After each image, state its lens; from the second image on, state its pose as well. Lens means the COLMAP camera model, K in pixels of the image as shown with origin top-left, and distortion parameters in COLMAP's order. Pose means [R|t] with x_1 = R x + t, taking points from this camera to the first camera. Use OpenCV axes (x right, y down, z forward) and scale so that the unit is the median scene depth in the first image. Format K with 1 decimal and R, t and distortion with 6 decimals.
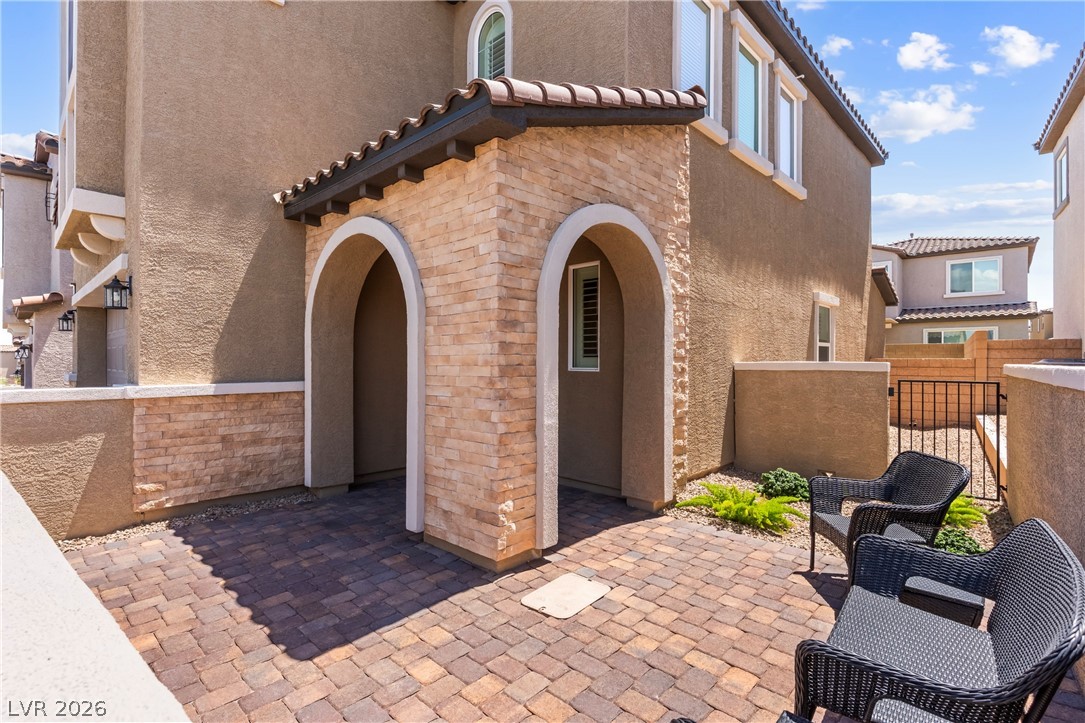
lens RADIAL K [[522.5, 0, 545.8], [0, 522.5, 361.5], [0, 0, 1]] dist [-0.000002, -0.000543]
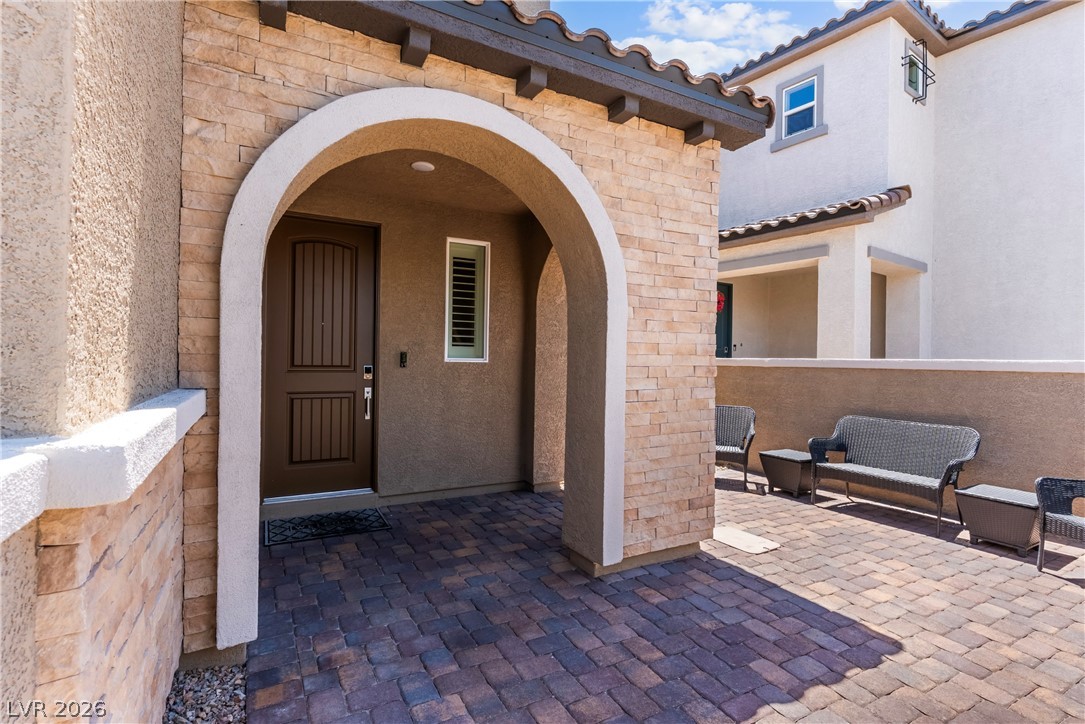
lens RADIAL K [[522.5, 0, 545.8], [0, 522.5, 362.0], [0, 0, 1]] dist [-0.000002, -0.000543]
pose [[0.293458, -0.002045, 0.955970, -1.015459], [-0.011650, 0.999916, 0.005715, 0.016210], [-0.955901, -0.012814, 0.293409, 0.849899]]
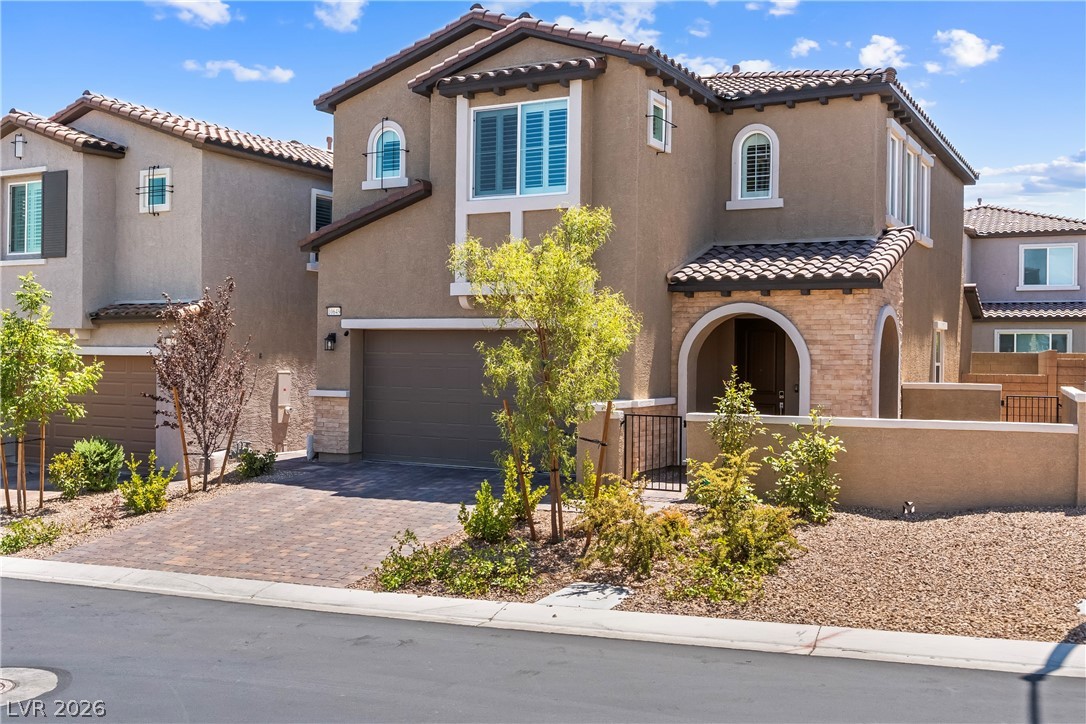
lens RADIAL K [[1108.7, 0, 543.0], [0, 1108.7, 362.0], [0, 0, 1]] dist [-0.013013, -0.019433]
pose [[0.966981, 0.006553, 0.254763, -2.211547], [-0.008854, 0.999930, 0.007886, -0.116053], [-0.254694, -0.009881, 0.966971, -2.709369]]
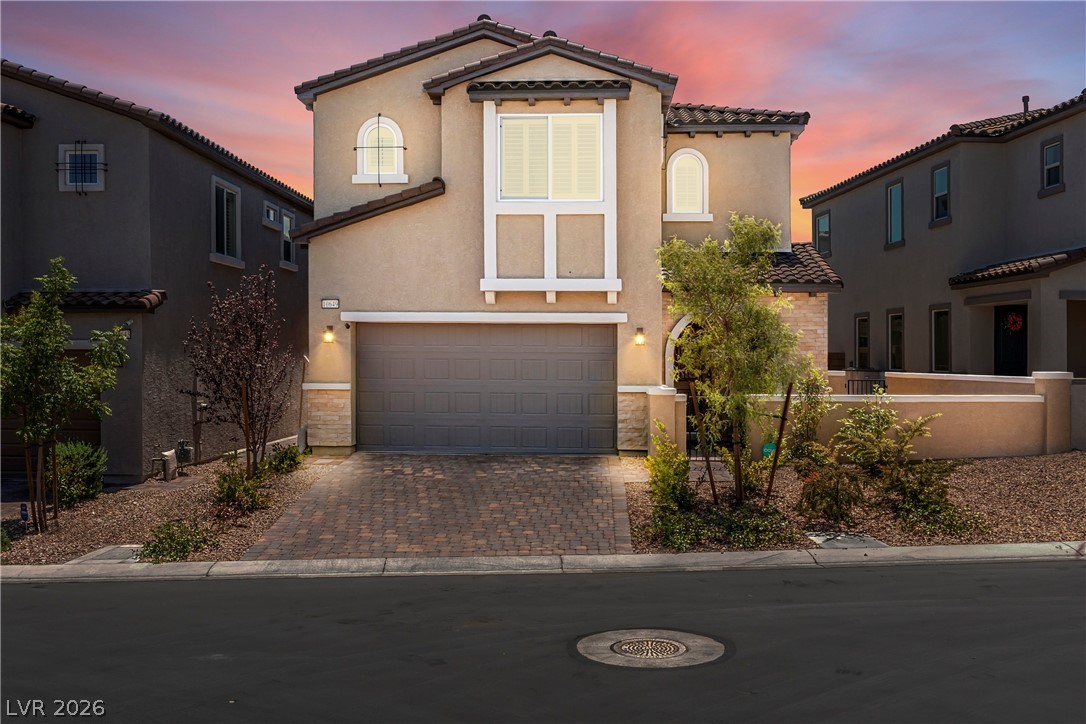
lens RADIAL K [[1089.7, 0, 543.0], [0, 1089.7, 362.0], [0, 0, 1]] dist [-0.010799, -0.012248]
pose [[0.763128, 0.001055, 0.646247, -4.142940], [-0.004887, 0.999979, 0.004138, -0.064742], [-0.646229, -0.006316, 0.763117, -2.024665]]
